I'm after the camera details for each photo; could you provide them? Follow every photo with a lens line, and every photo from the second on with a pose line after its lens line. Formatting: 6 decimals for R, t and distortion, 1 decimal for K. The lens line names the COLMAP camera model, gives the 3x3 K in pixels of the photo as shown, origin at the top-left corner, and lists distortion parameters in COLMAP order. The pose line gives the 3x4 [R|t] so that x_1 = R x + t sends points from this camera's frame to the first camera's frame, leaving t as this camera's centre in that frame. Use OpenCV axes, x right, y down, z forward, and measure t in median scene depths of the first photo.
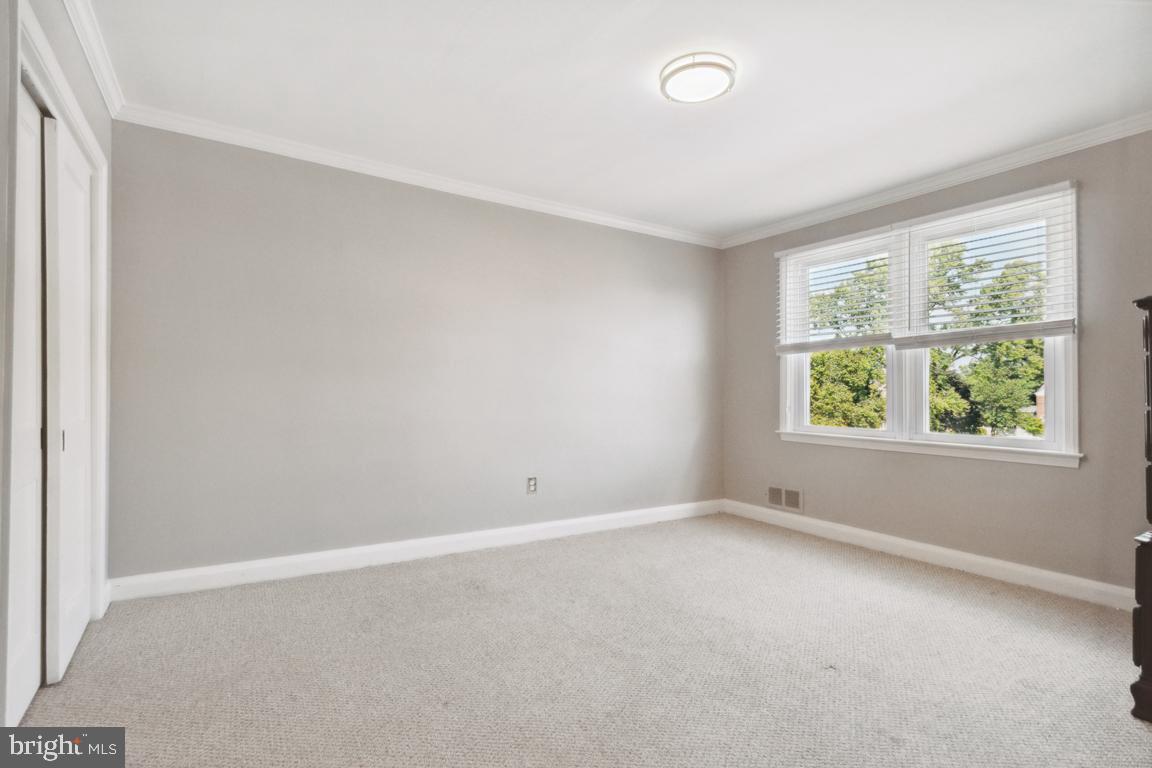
lens RADIAL K [[510.1, 0, 576.0], [0, 510.1, 384.0], [0, 0, 1]] dist [0.000093, 0.000031]
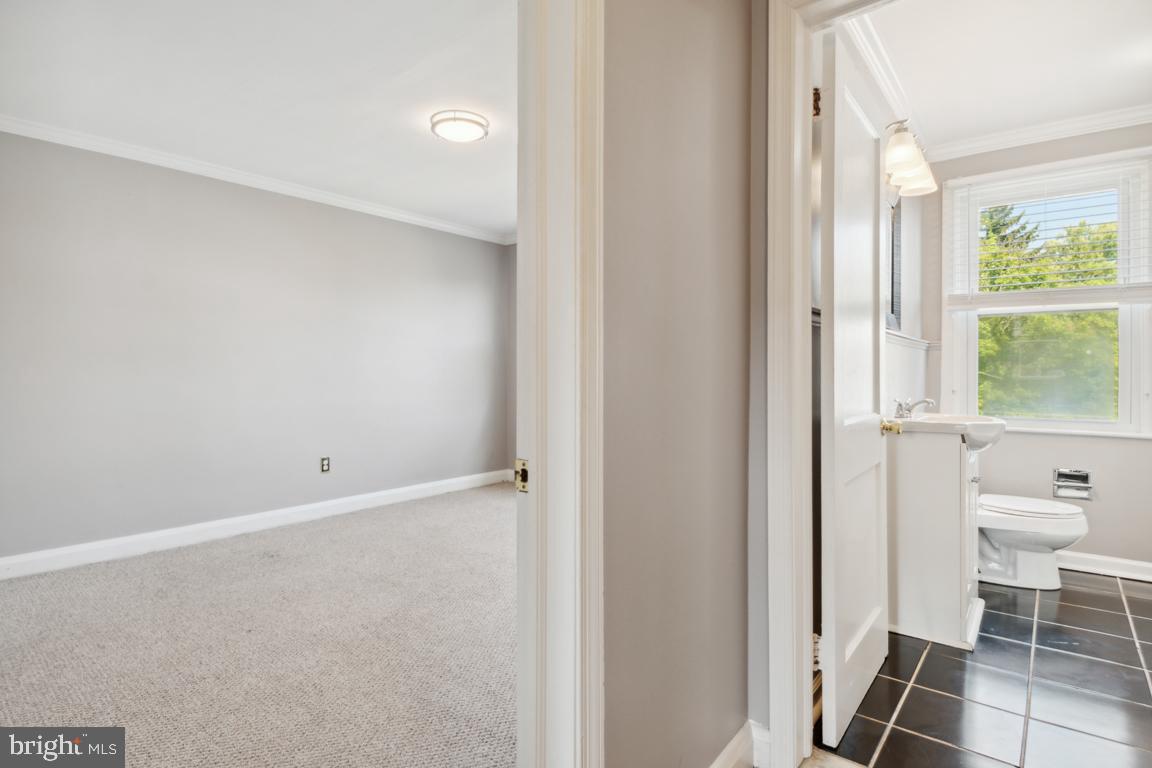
lens RADIAL K [[601.1, 0, 553.4], [0, 601.1, 369.2], [0, 0, 1]] dist [0.000845, -0.010800]
pose [[0.963540, -0.007760, 0.267453, 0.050594], [0.006634, 0.999965, 0.005111, -0.001675], [-0.267483, -0.003150, 0.963557, -0.436634]]
